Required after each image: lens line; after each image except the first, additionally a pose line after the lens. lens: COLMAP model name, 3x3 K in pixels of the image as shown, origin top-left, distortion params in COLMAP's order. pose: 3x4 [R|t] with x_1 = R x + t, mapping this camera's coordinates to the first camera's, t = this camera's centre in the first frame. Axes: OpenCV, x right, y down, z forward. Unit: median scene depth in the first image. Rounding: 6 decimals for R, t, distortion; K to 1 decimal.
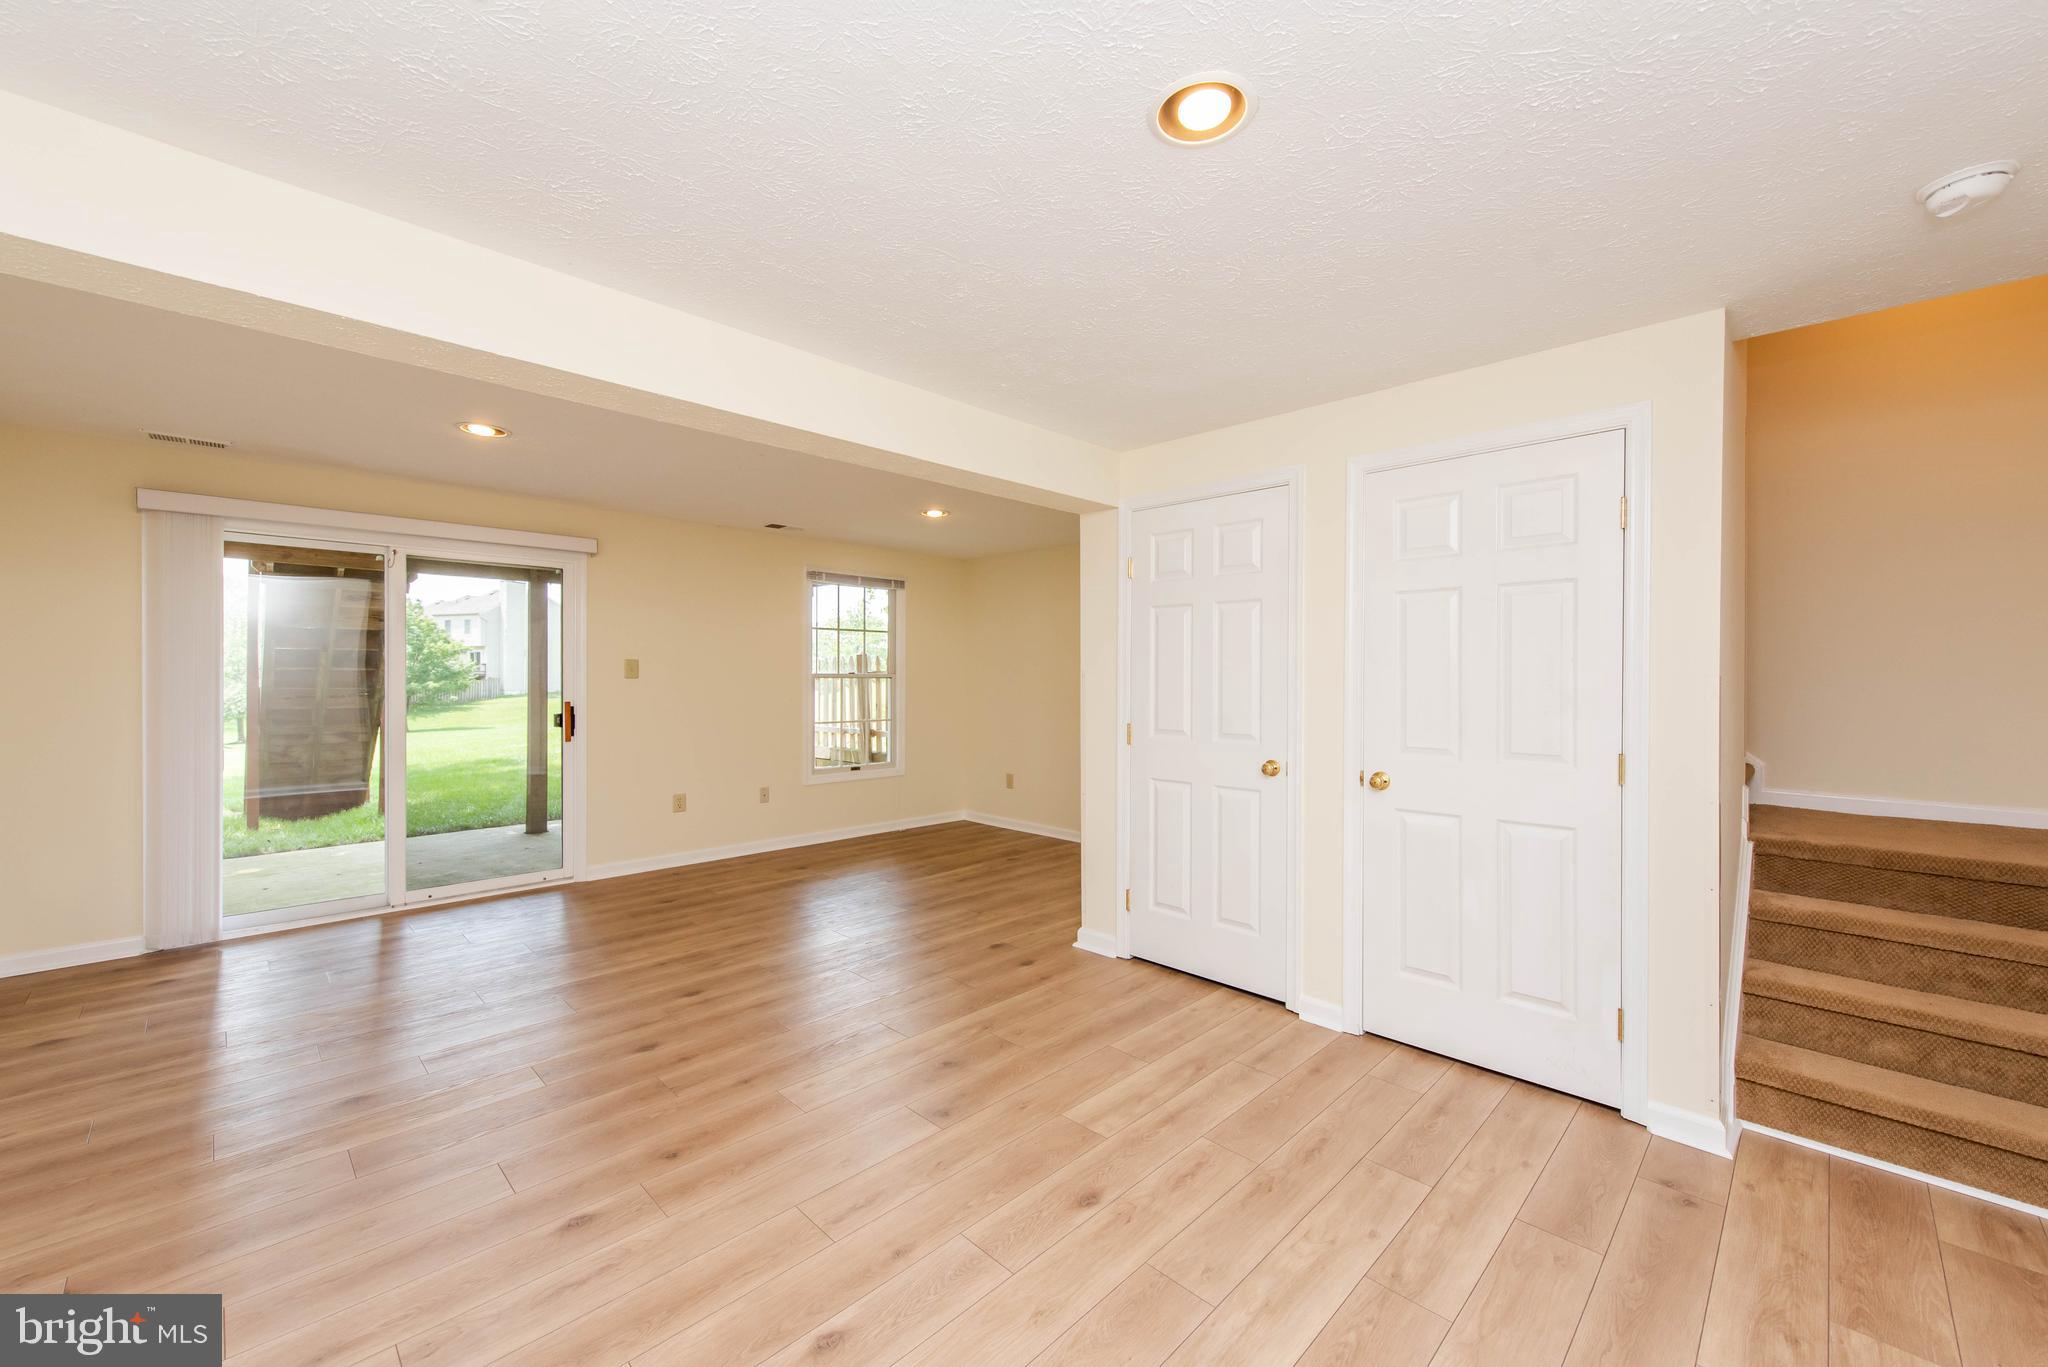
lens RADIAL K [[803.5, 0, 1030.5], [0, 803.5, 673.3], [0, 0, 1]] dist [0.019319, -0.005444]
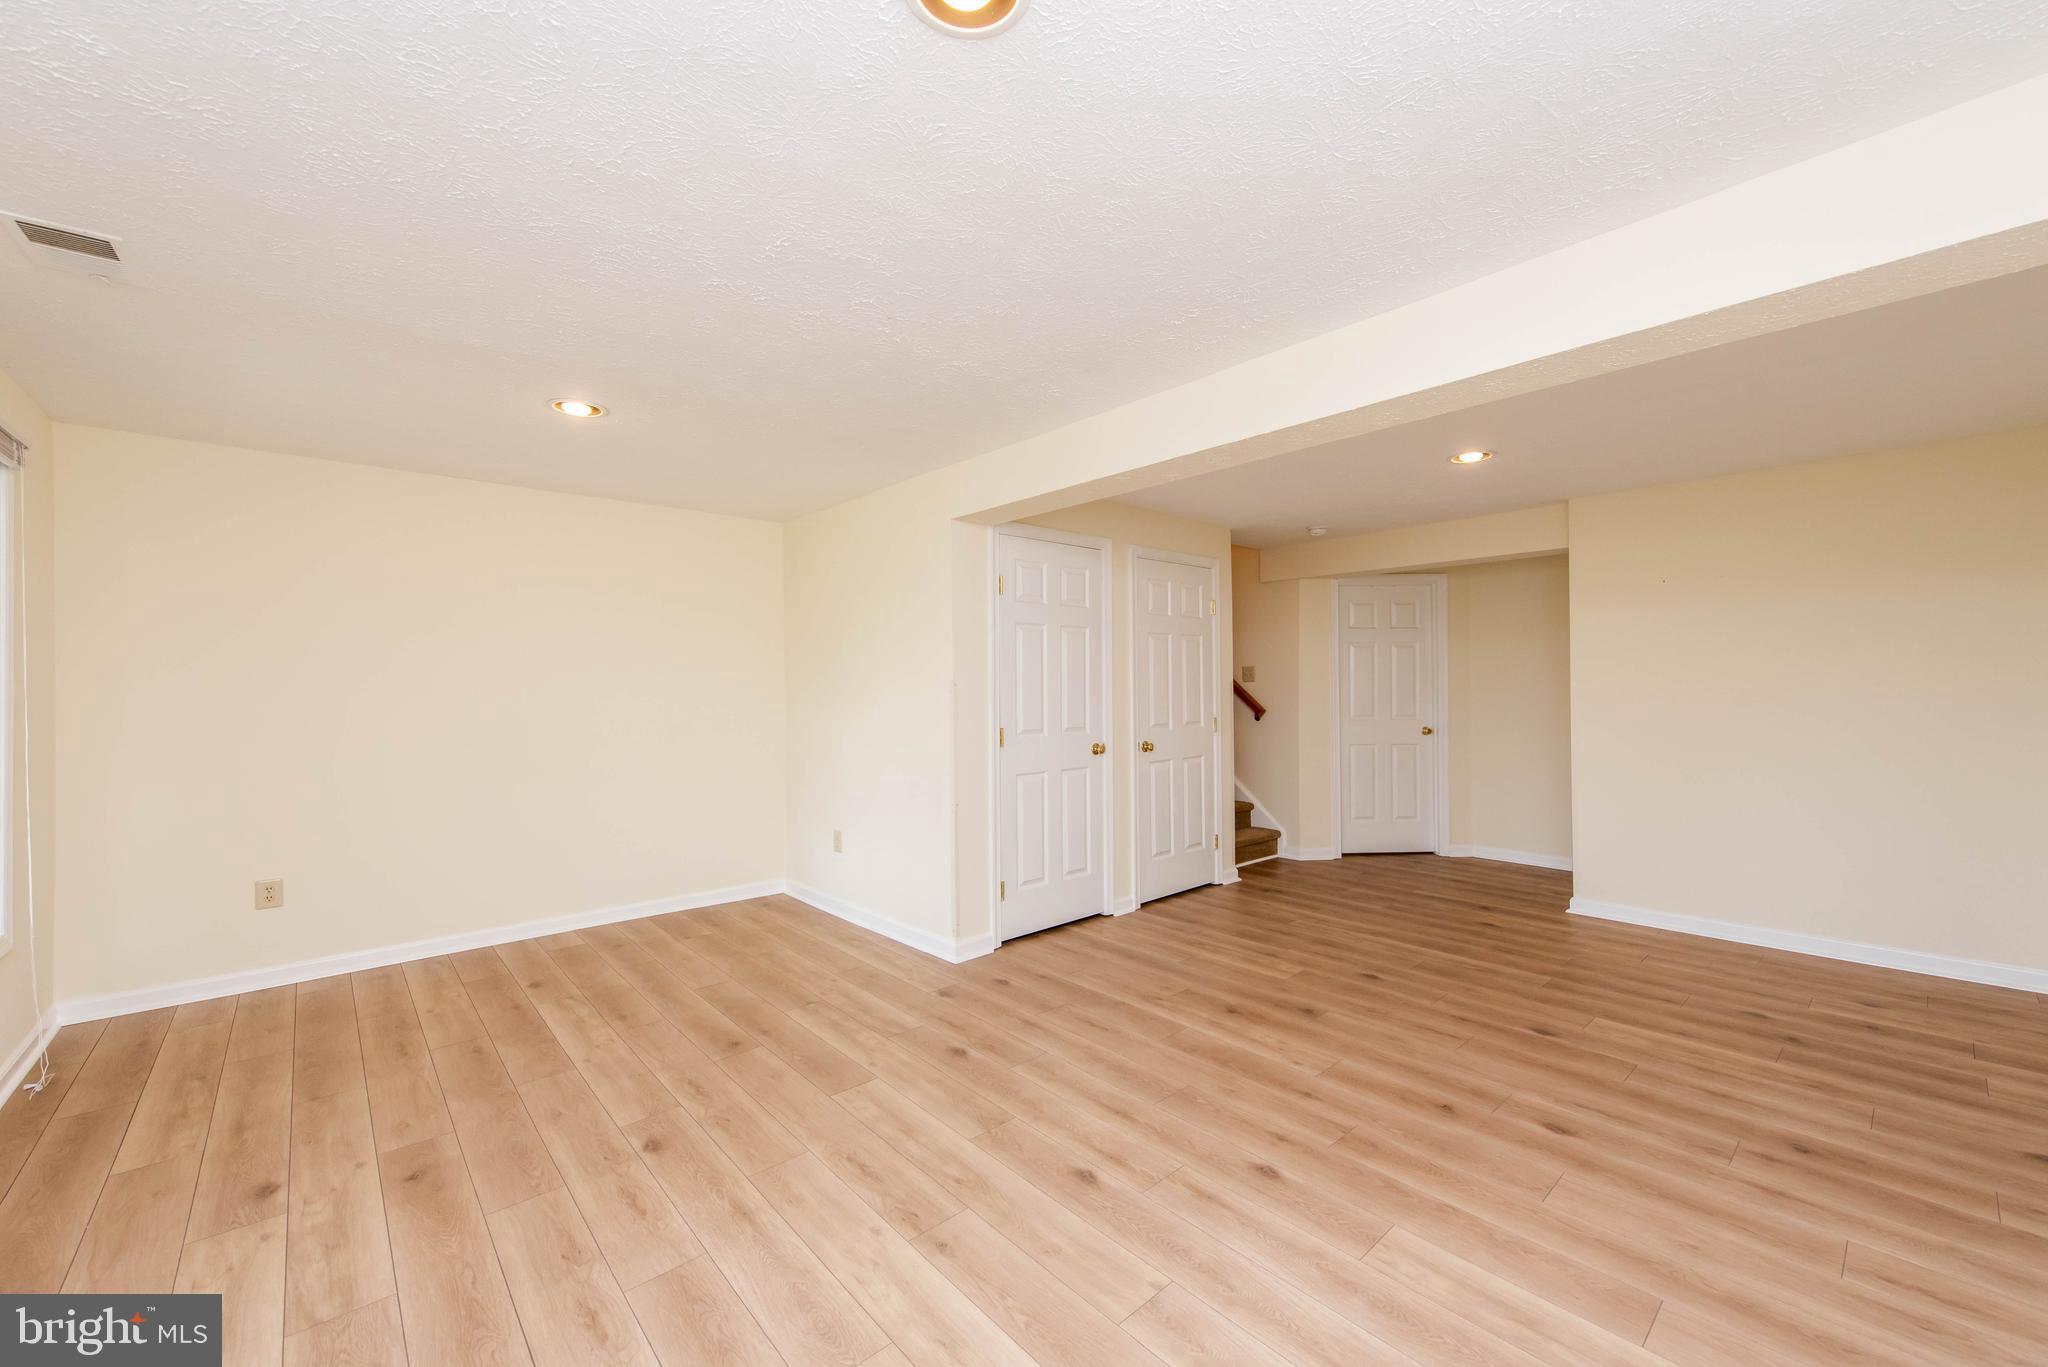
lens RADIAL K [[803.5, 0, 1029.0], [0, 803.5, 680.5], [0, 0, 1]] dist [0.019319, -0.005444]
pose [[0.059305, 0.001046, 0.998239, -1.175808], [0.002410, 0.999996, -0.001191, 0.000045], [-0.998237, 0.002476, 0.059302, 1.108275]]
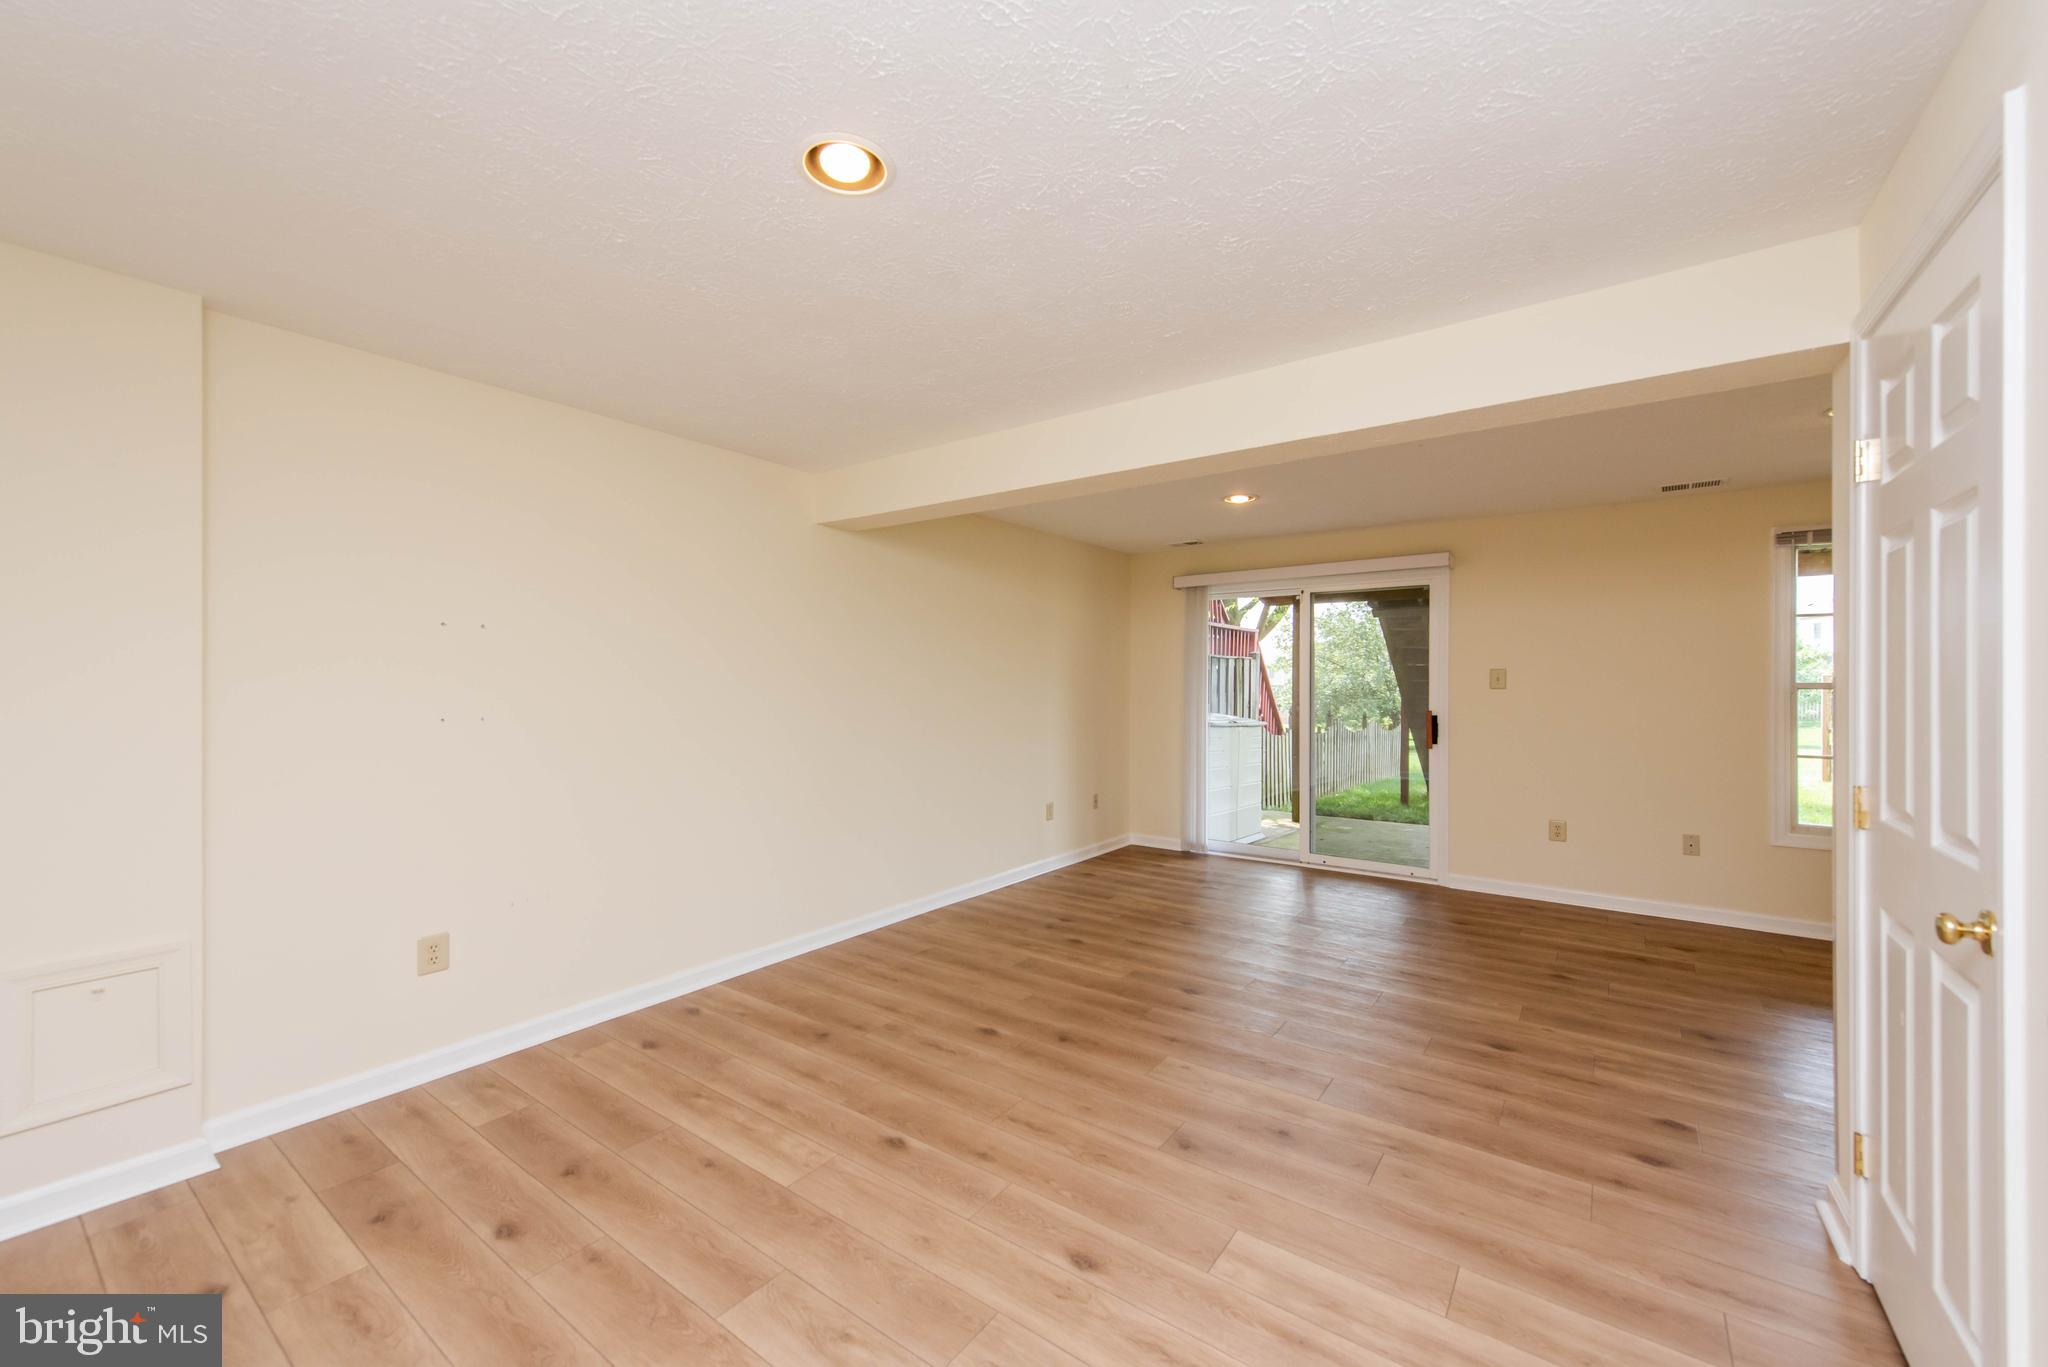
lens RADIAL K [[803.5, 0, 1022.3], [0, 803.5, 687.5], [0, 0, 1]] dist [0.019319, -0.005444]
pose [[0.146619, 0.001258, -0.989192, 0.649744], [0.003994, 0.999990, 0.001864, 0.001135], [0.989185, -0.004224, 0.146613, 0.539578]]
